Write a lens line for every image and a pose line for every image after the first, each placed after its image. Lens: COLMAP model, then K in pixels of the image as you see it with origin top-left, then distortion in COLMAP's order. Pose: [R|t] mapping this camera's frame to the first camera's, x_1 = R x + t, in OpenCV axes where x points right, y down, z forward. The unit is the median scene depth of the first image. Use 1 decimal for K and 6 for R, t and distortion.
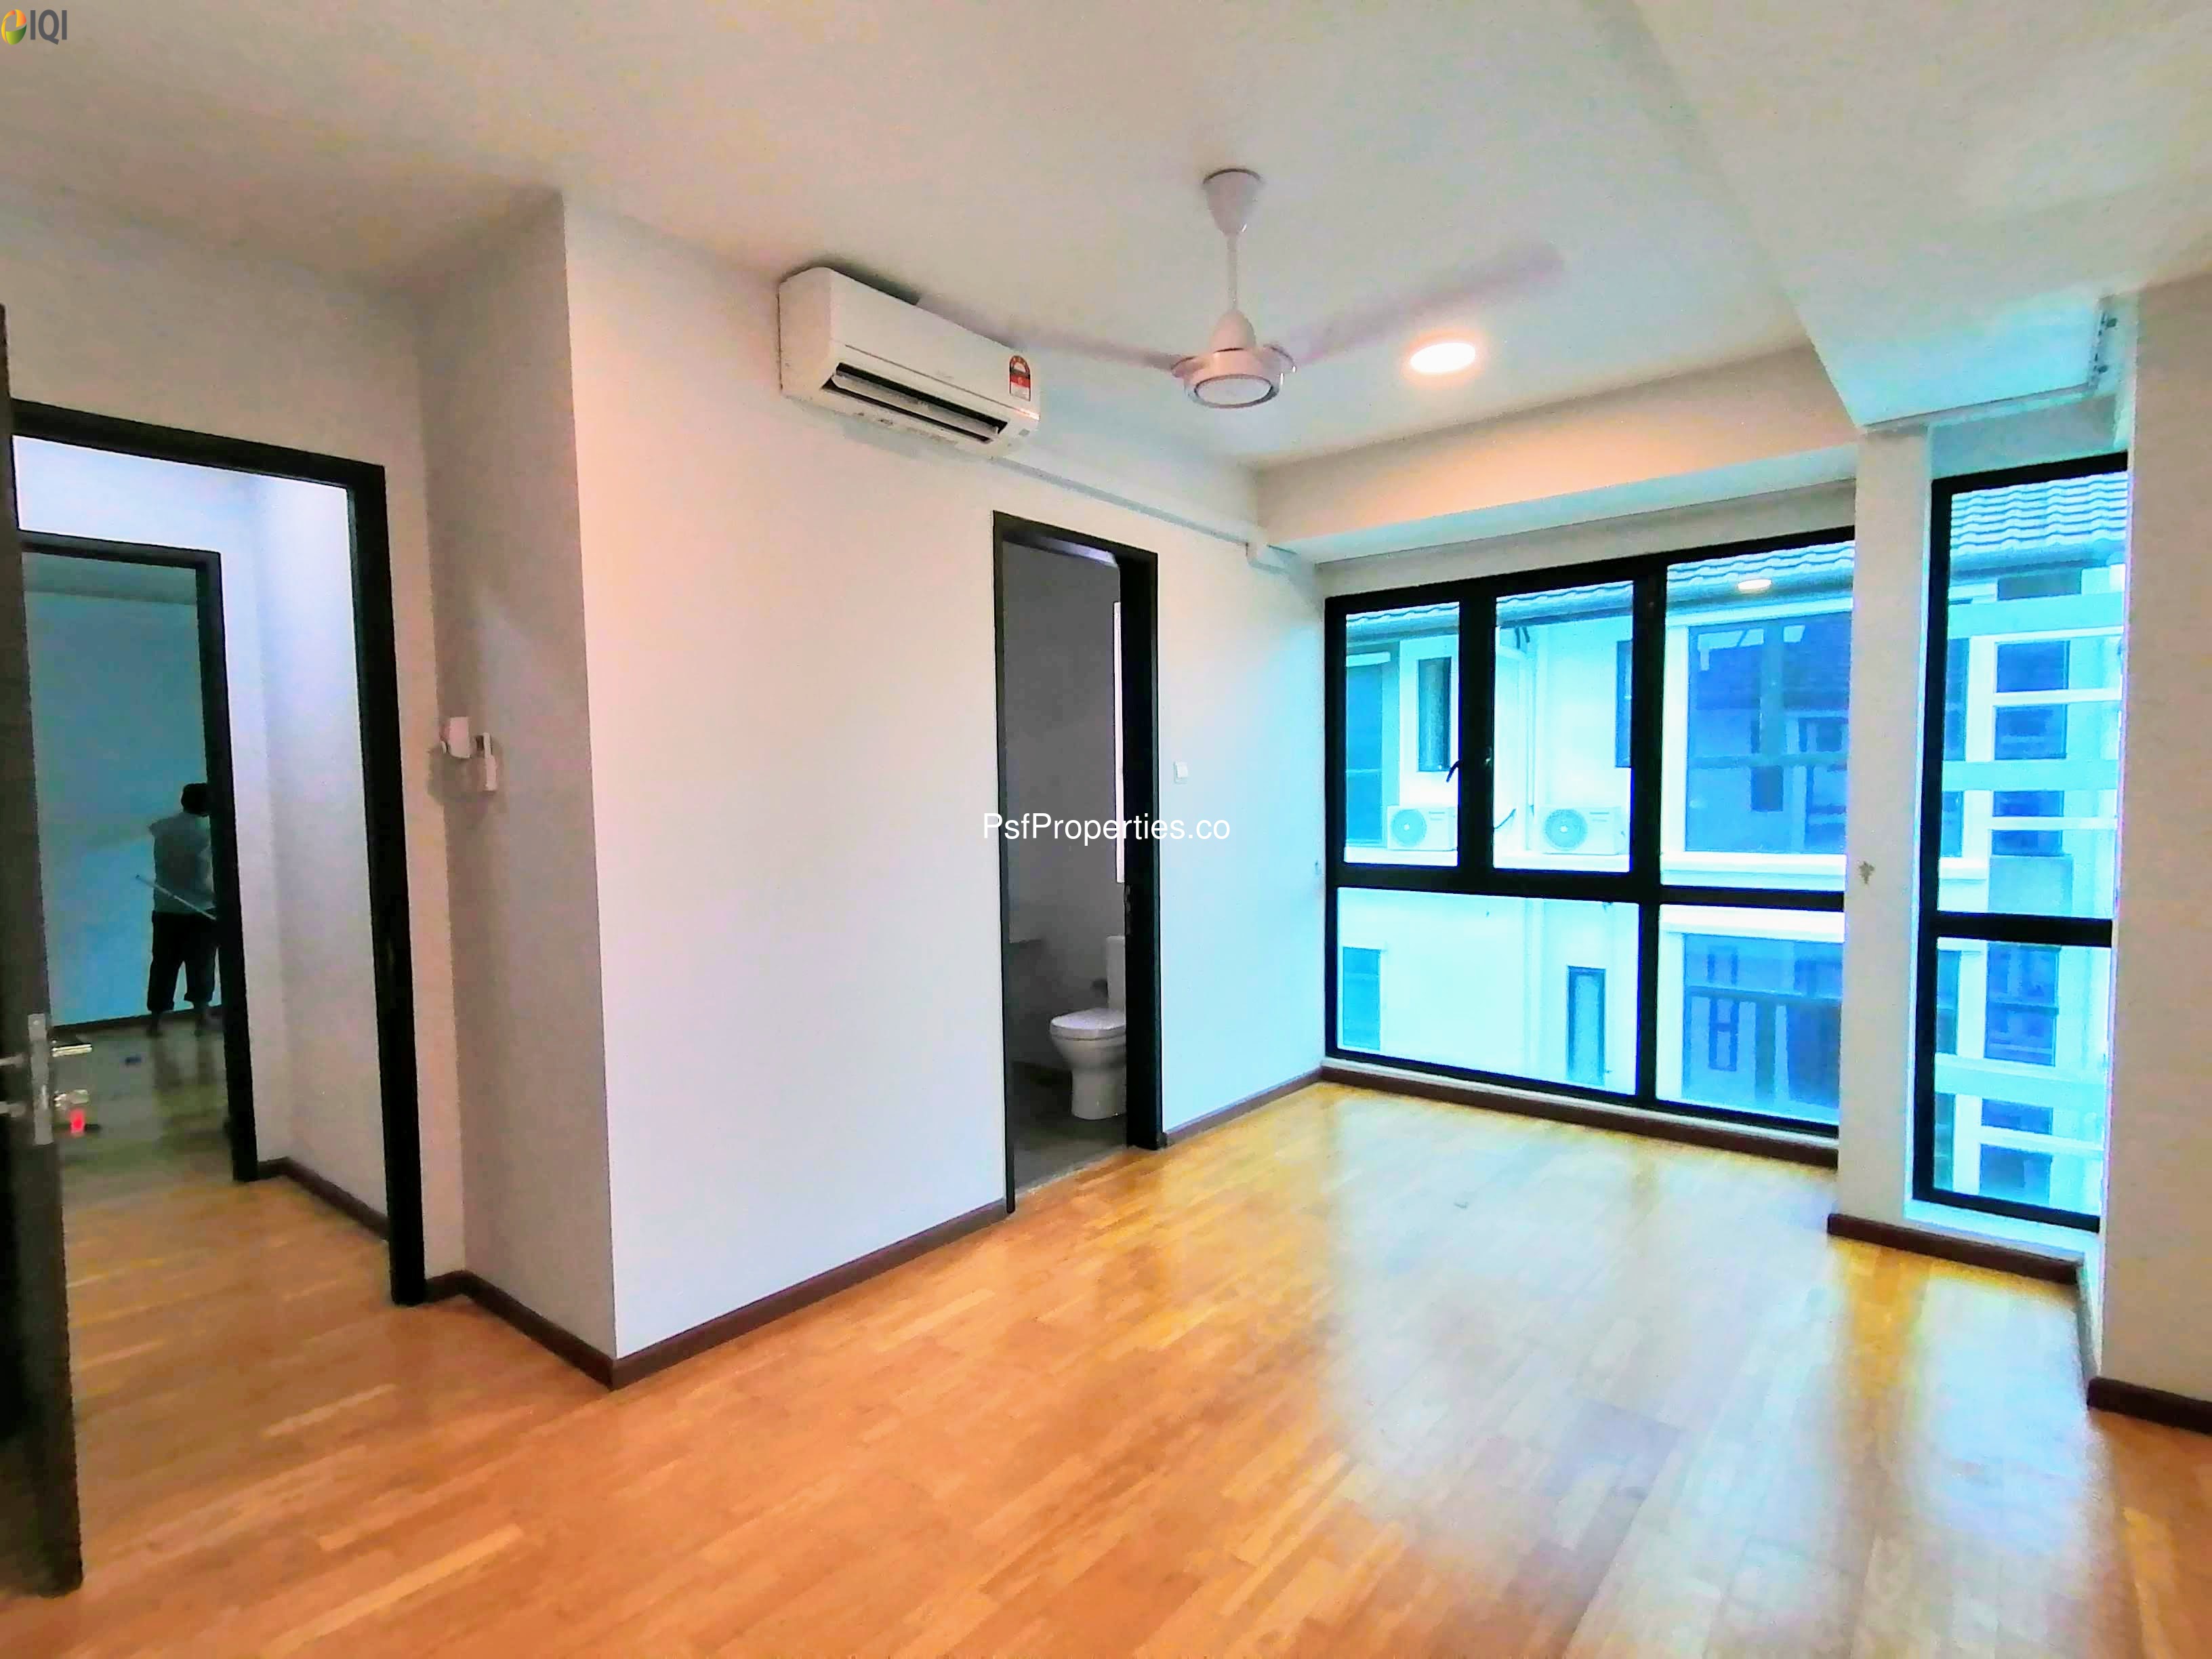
lens RADIAL K [[1098.8, 0, 1118.2], [0, 1098.8, 848.3], [0, 0, 1]] dist [0.050278, -0.033244]
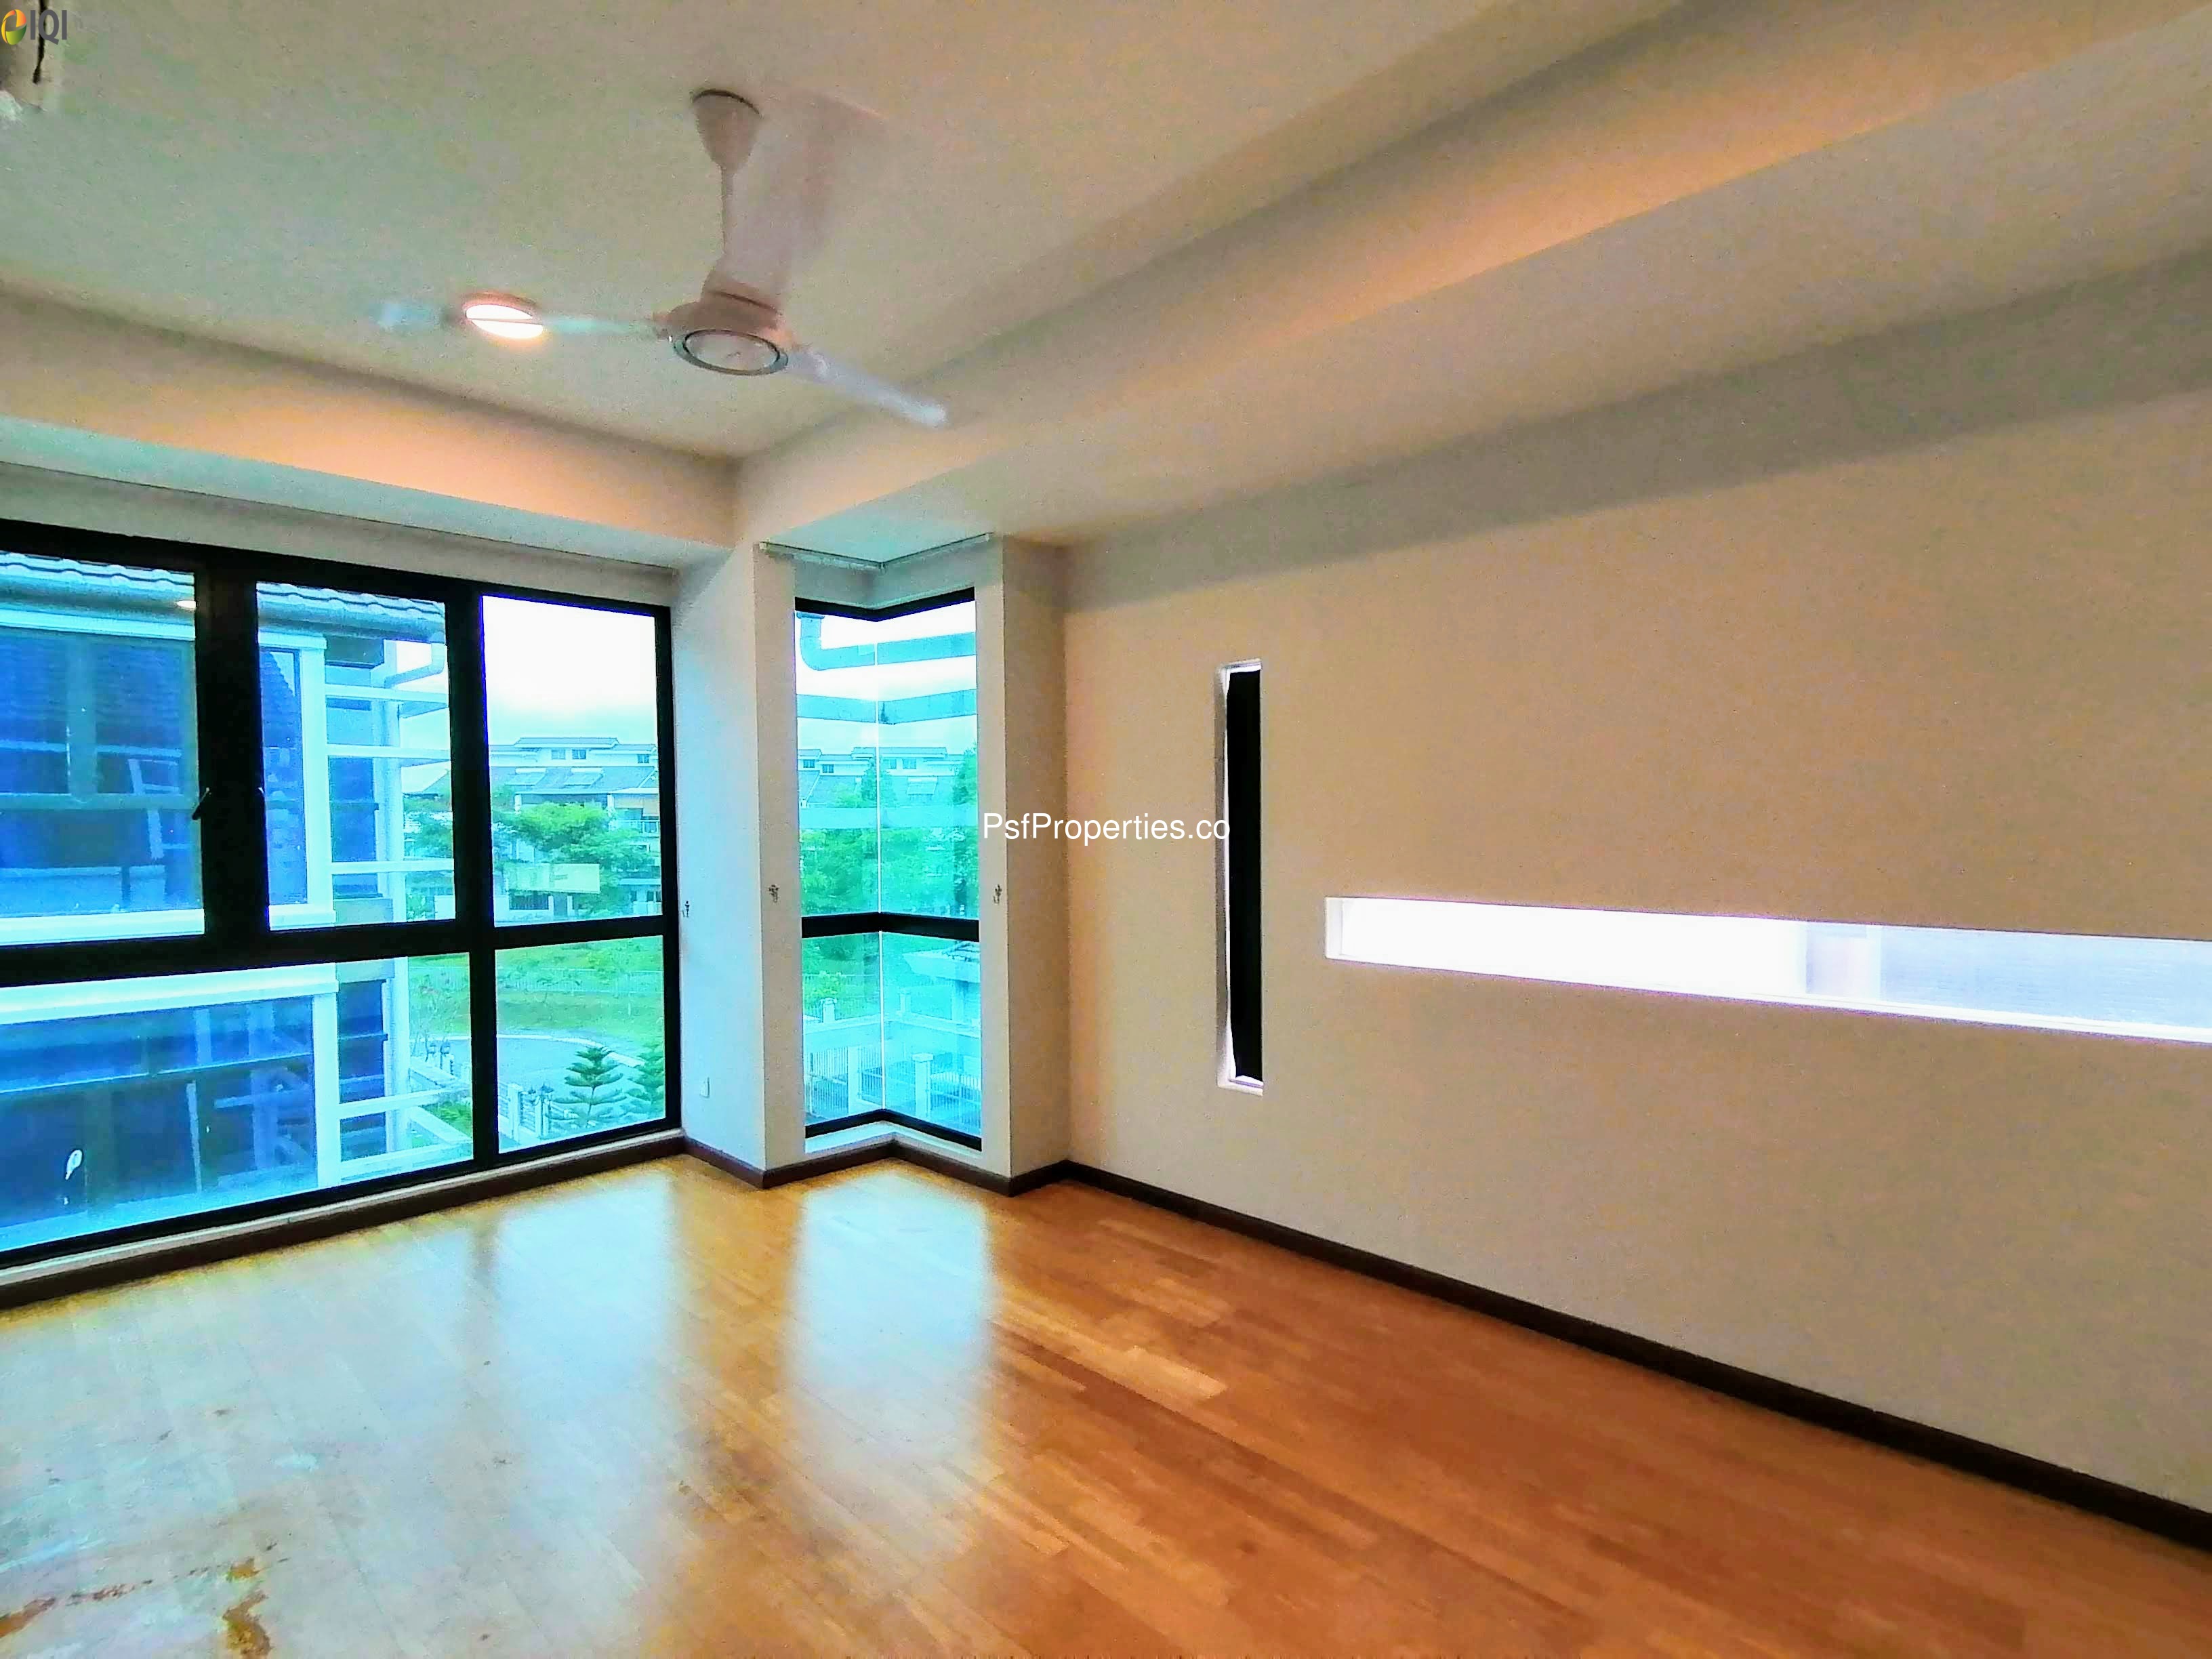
lens RADIAL K [[1098.8, 0, 1118.2], [0, 1098.8, 848.3], [0, 0, 1]] dist [0.050278, -0.033244]
pose [[0.113163, -0.018874, 0.993397, -0.408919], [0.065916, 0.997760, 0.011448, -0.012888], [-0.991388, 0.064185, 0.114154, 0.353582]]
